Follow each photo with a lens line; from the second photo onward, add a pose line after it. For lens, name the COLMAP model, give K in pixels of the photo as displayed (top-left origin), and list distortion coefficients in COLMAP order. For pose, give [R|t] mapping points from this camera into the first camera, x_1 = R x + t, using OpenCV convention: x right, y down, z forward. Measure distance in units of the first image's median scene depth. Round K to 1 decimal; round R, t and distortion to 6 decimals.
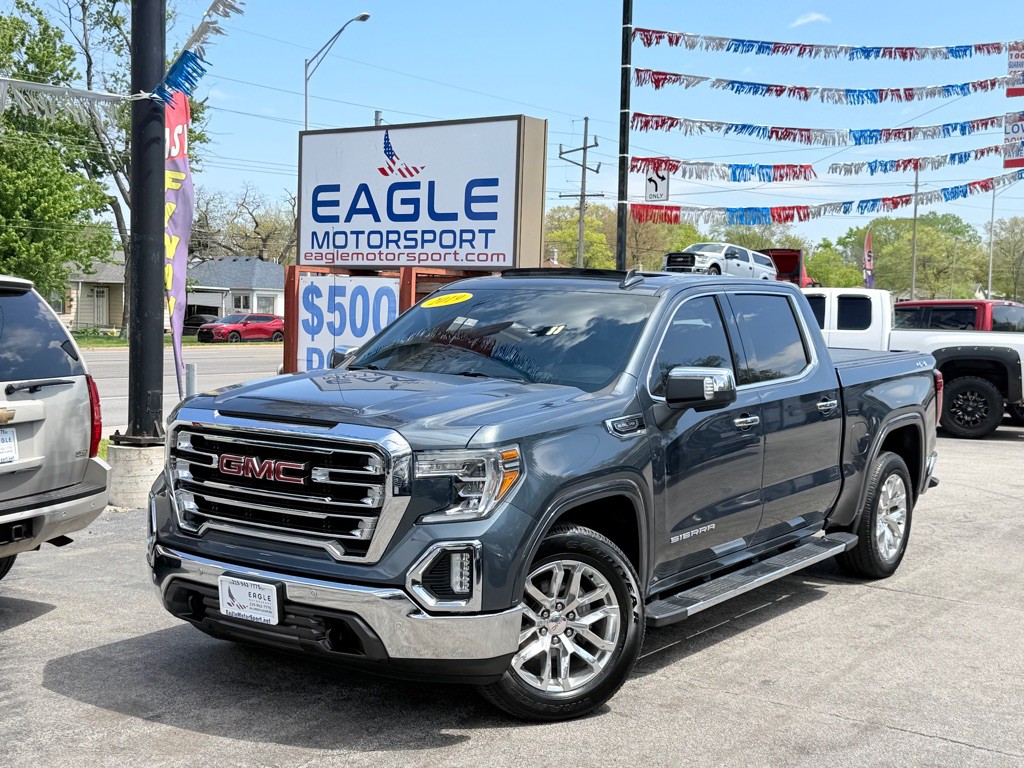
lens RADIAL K [[1245.2, 0, 537.8], [0, 1245.2, 415.7], [0, 0, 1]] dist [0.166041, -0.257524]
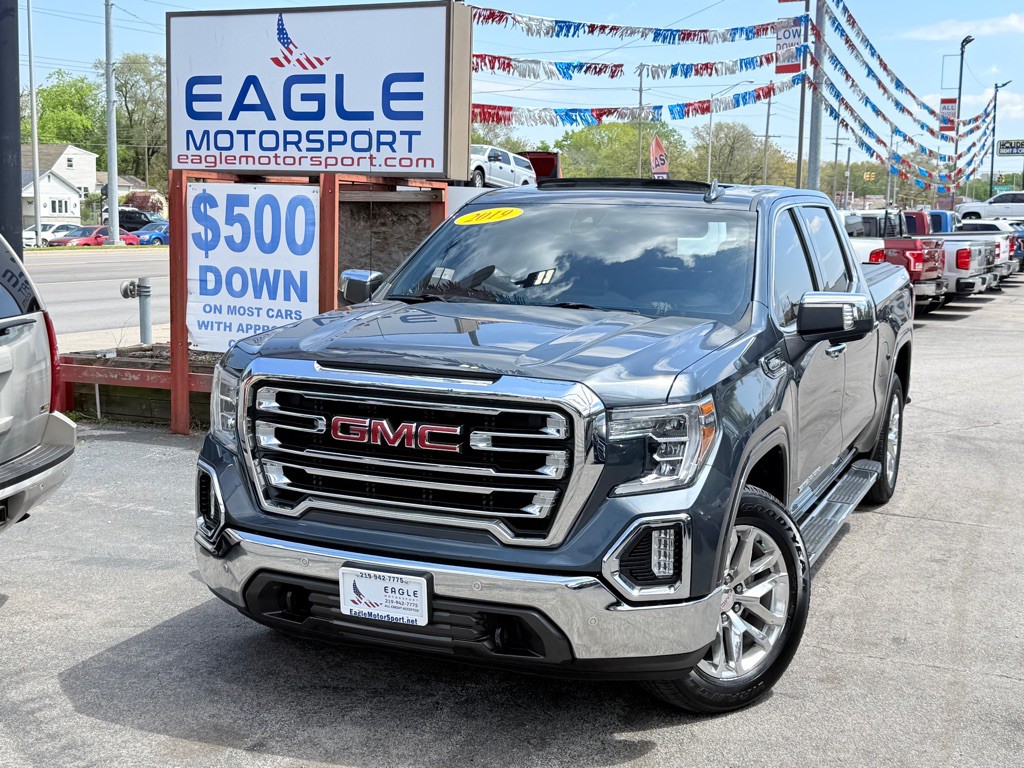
lens RADIAL K [[1238.9, 0, 512.0], [0, 1238.9, 384.0], [0, 0, 1]] dist [0.205567, -0.442182]
pose [[0.979607, -0.032619, 0.198259, -0.198105], [0.022041, 0.998225, 0.055328, -0.021101], [-0.199711, -0.049830, 0.978587, 0.133536]]
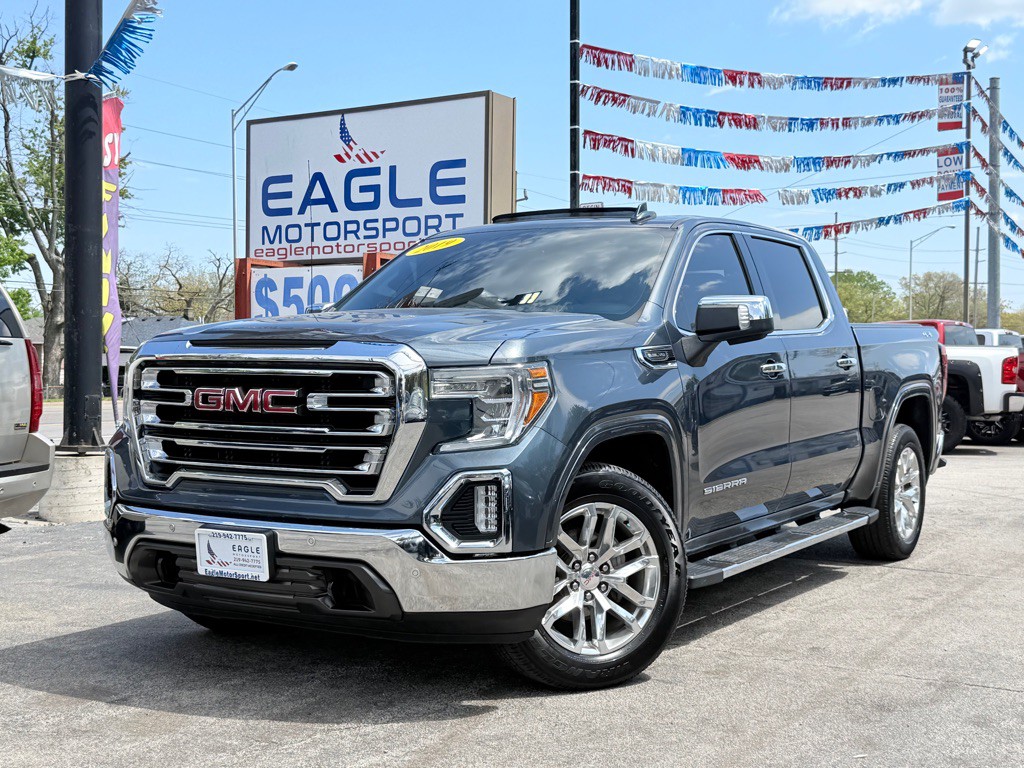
lens RADIAL K [[1245.2, 0, 537.8], [0, 1245.2, 415.7], [0, 0, 1]] dist [0.166041, -0.257524]
pose [[0.998107, -0.022201, 0.057357, -0.045960], [0.025027, 0.998483, -0.049039, 0.064846], [-0.056181, 0.050381, 0.997149, 0.088234]]
